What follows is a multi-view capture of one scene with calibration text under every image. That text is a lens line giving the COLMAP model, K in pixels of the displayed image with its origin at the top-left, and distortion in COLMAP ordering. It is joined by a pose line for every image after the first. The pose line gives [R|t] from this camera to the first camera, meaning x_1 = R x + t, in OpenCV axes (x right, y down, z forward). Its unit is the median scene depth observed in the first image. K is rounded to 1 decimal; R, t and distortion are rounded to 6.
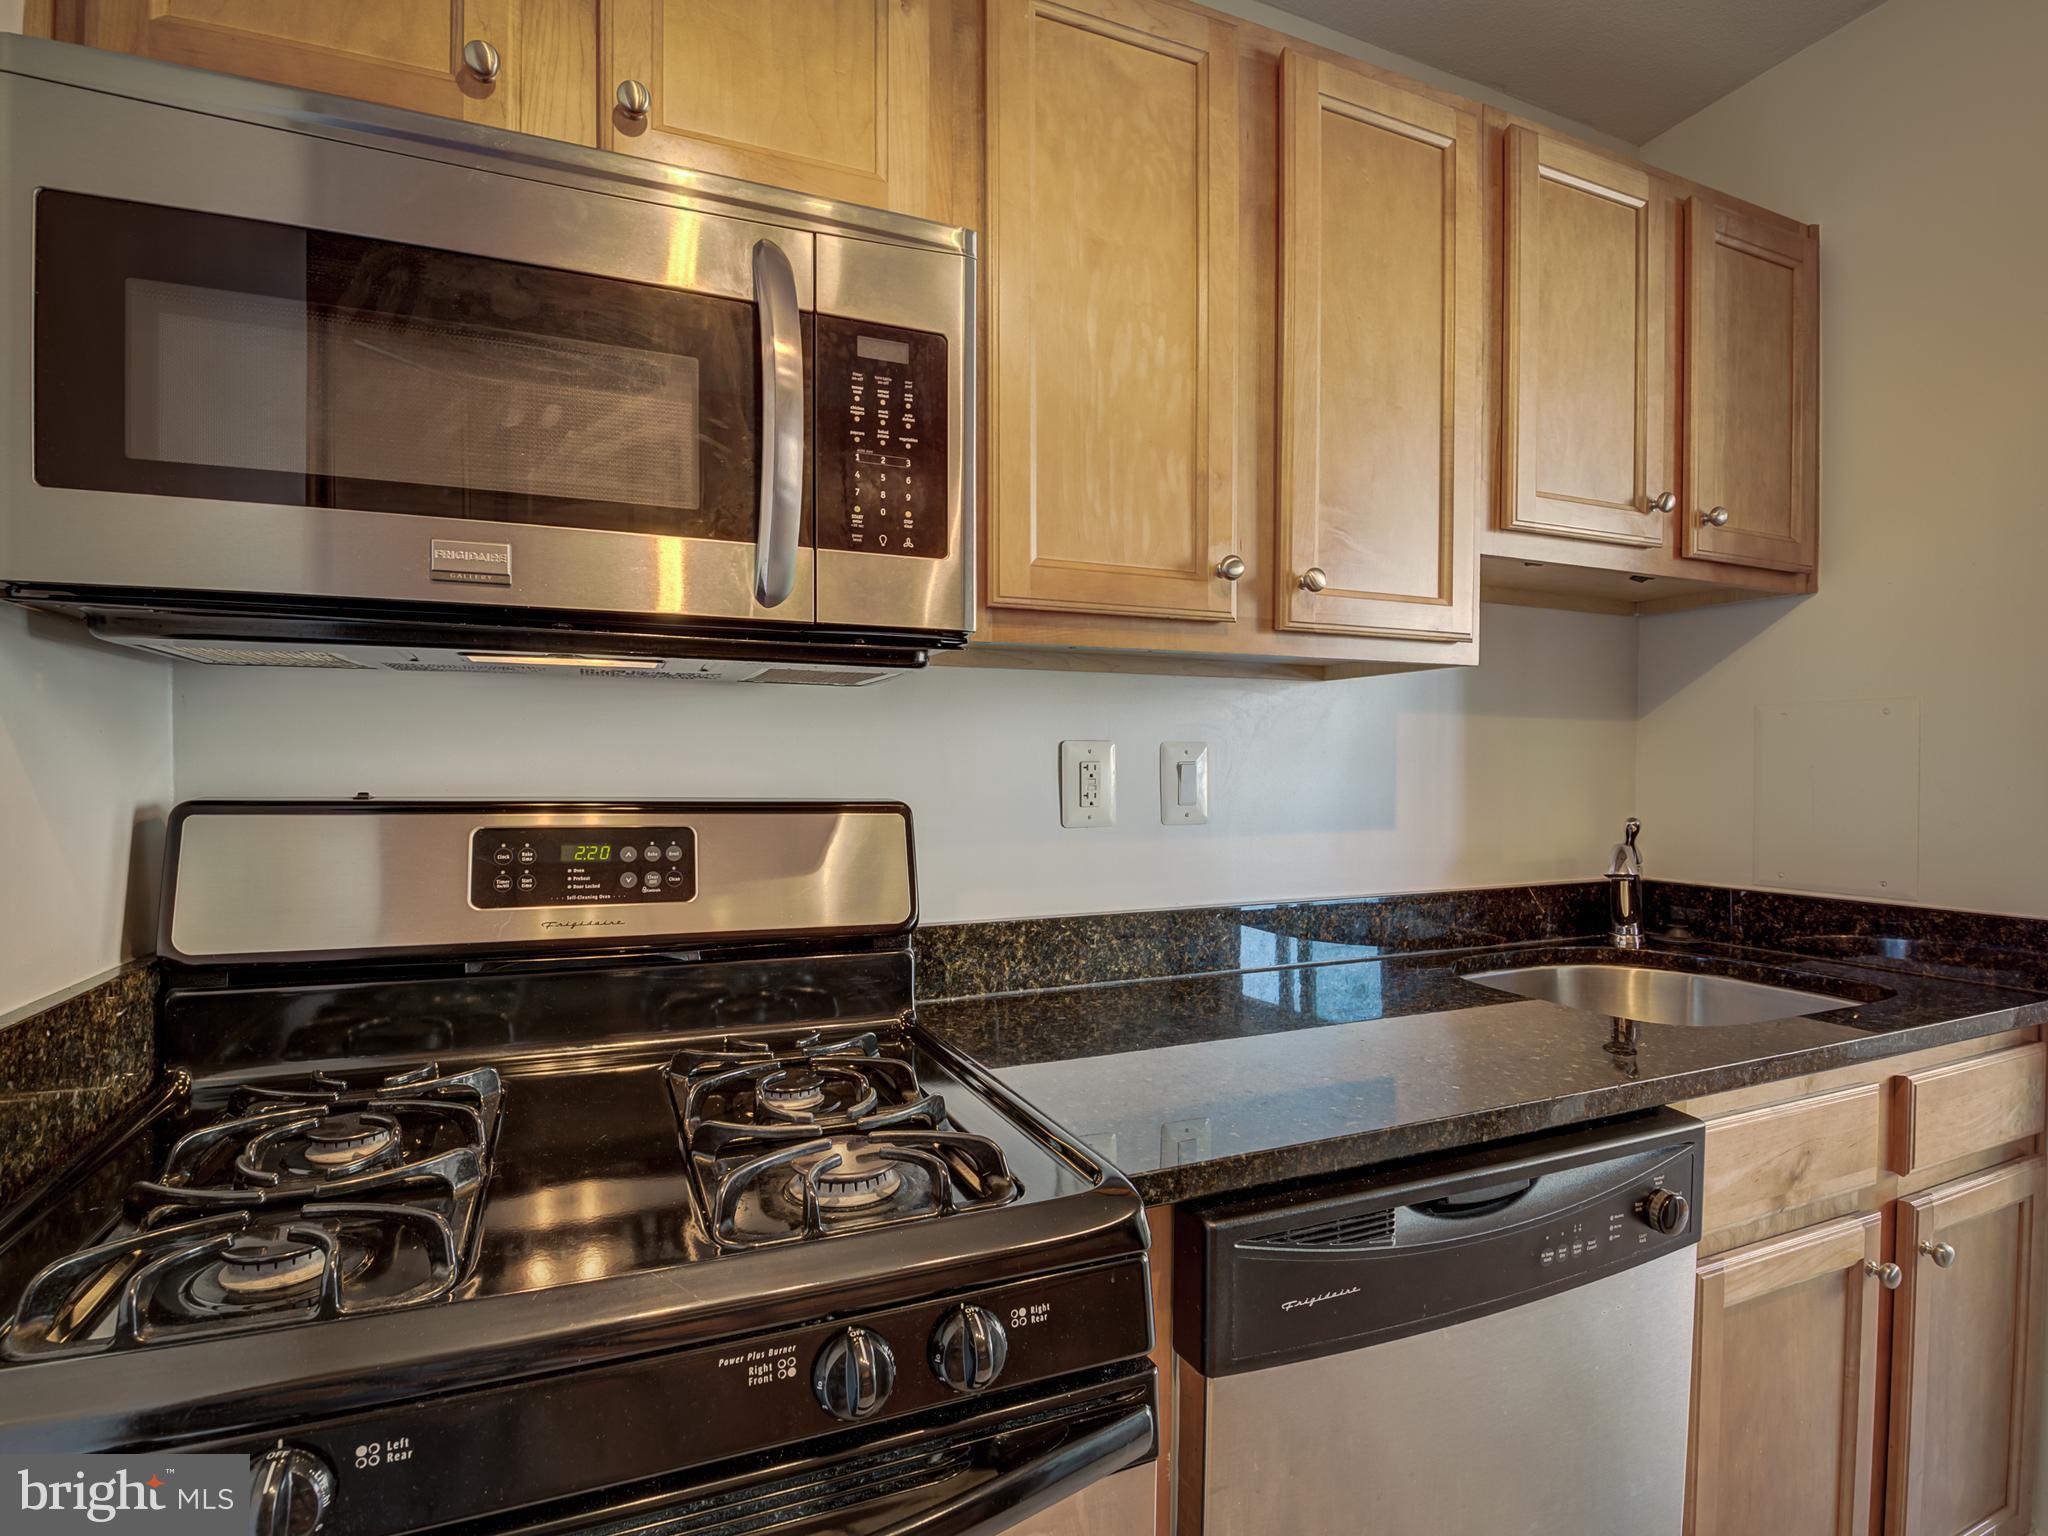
lens RADIAL K [[1002.6, 0, 1009.9], [0, 1002.6, 770.2], [0, 0, 1]] dist [-0.003200, -0.010390]
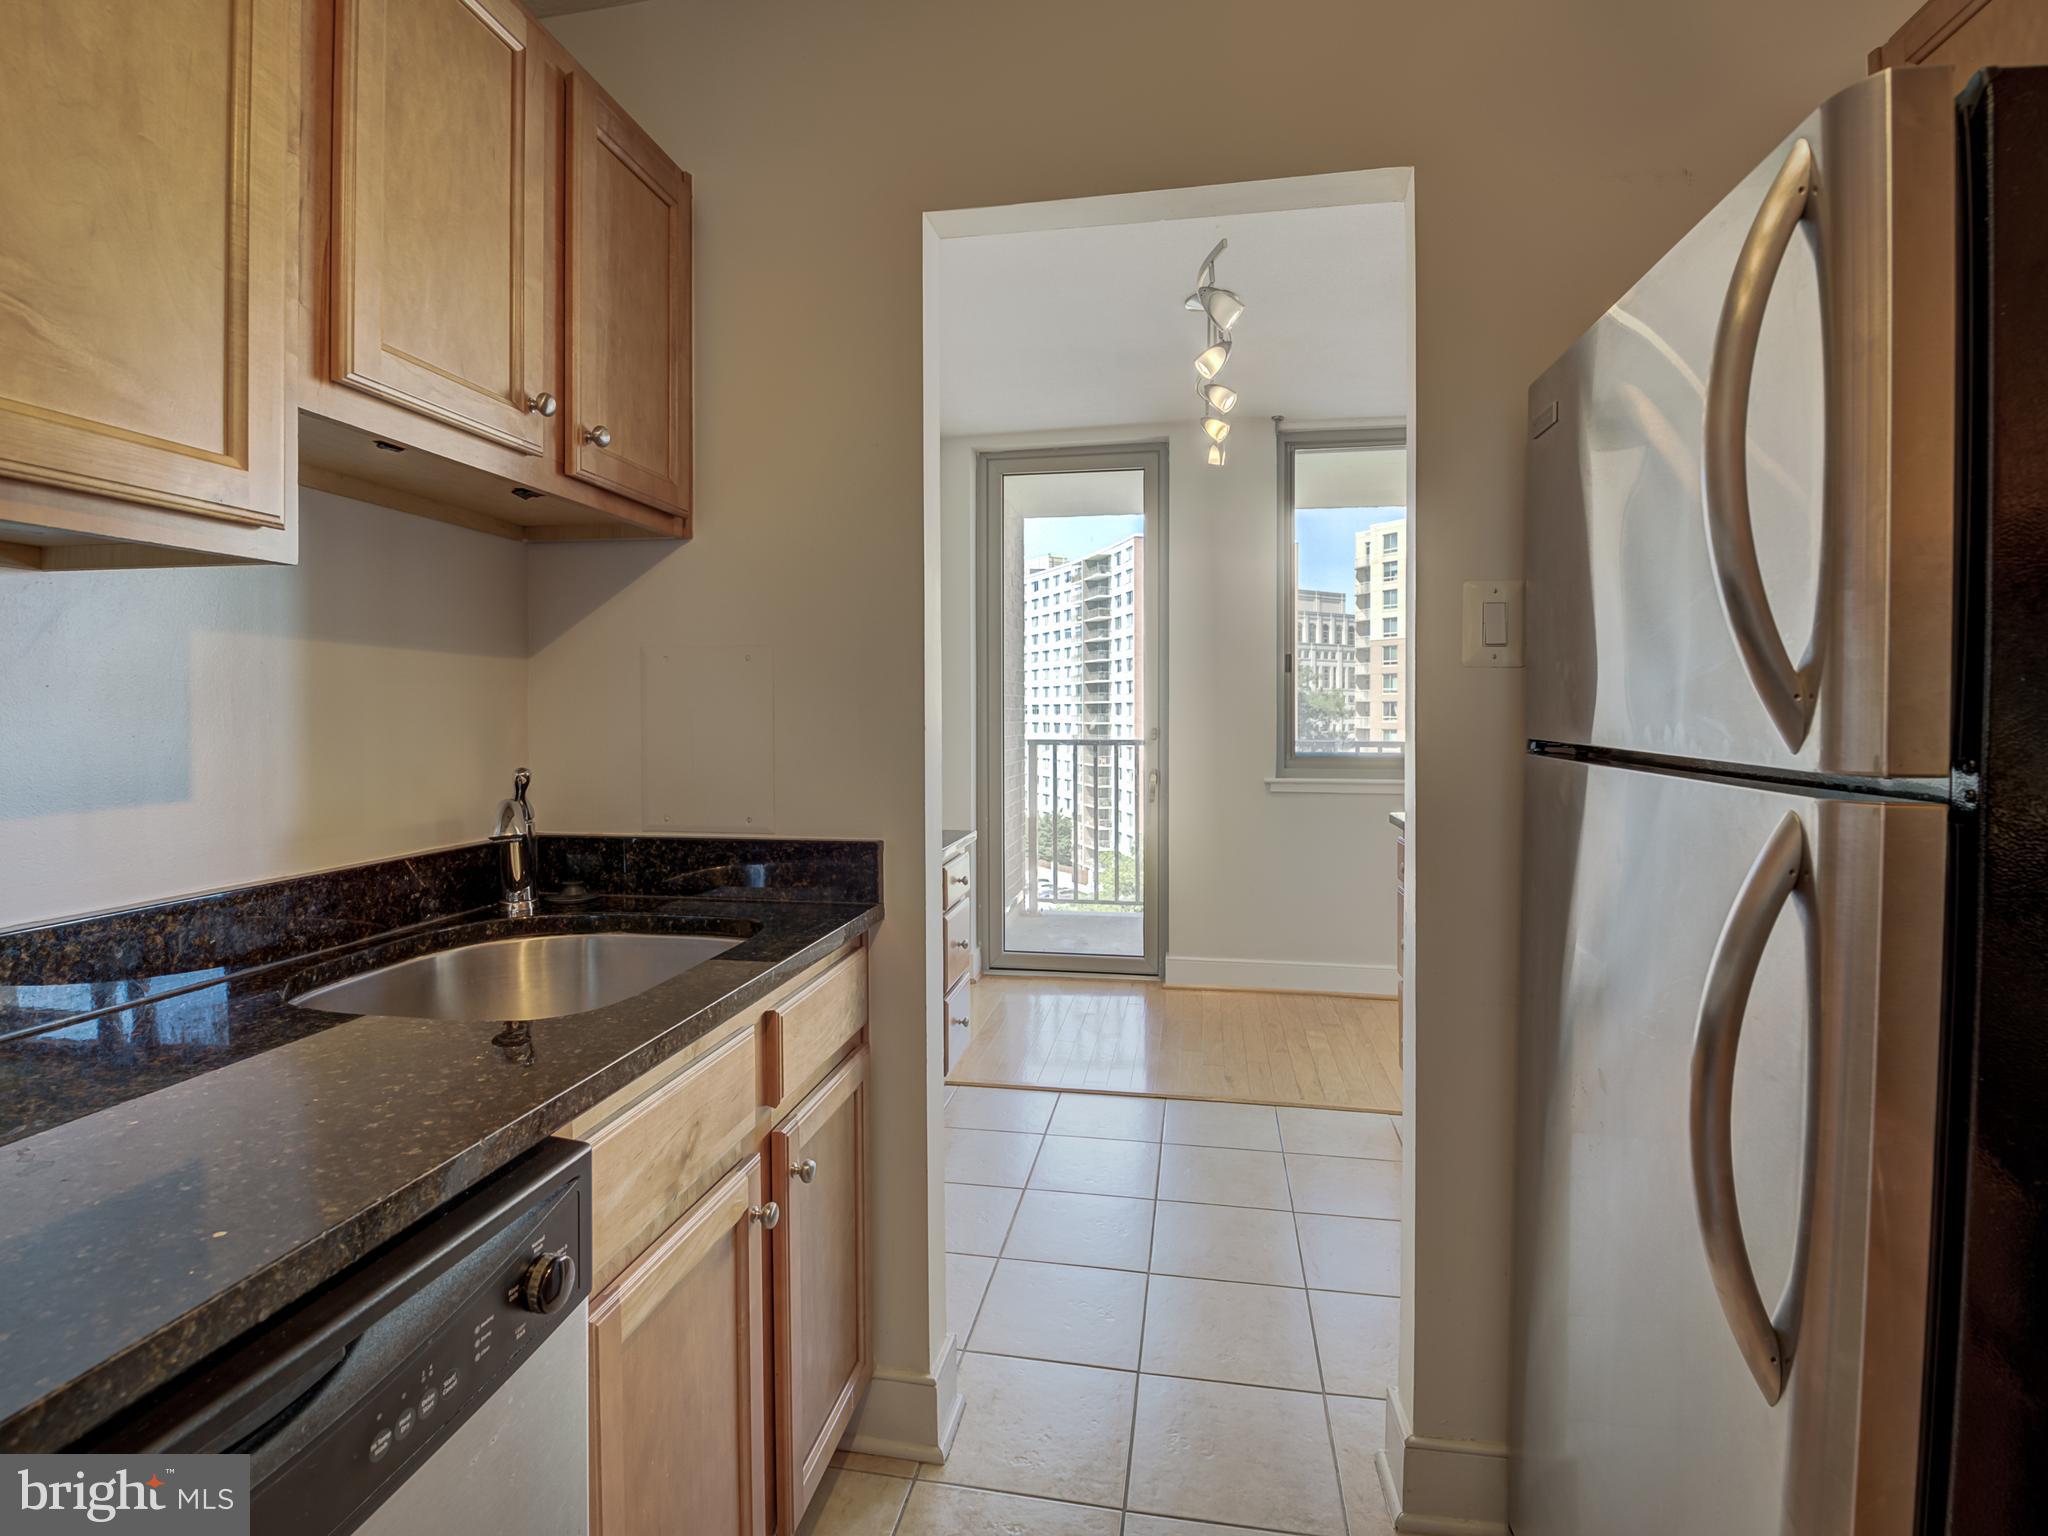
lens RADIAL K [[1036.0, 0, 1024.0], [0, 1036.0, 768.0], [0, 0, 1]] dist [-0.003173, -0.012873]
pose [[0.549672, -0.045287, 0.834152, 0.120837], [0.002574, 0.998617, 0.052519, 0.001292], [-0.835376, -0.026721, 0.549028, 0.149789]]
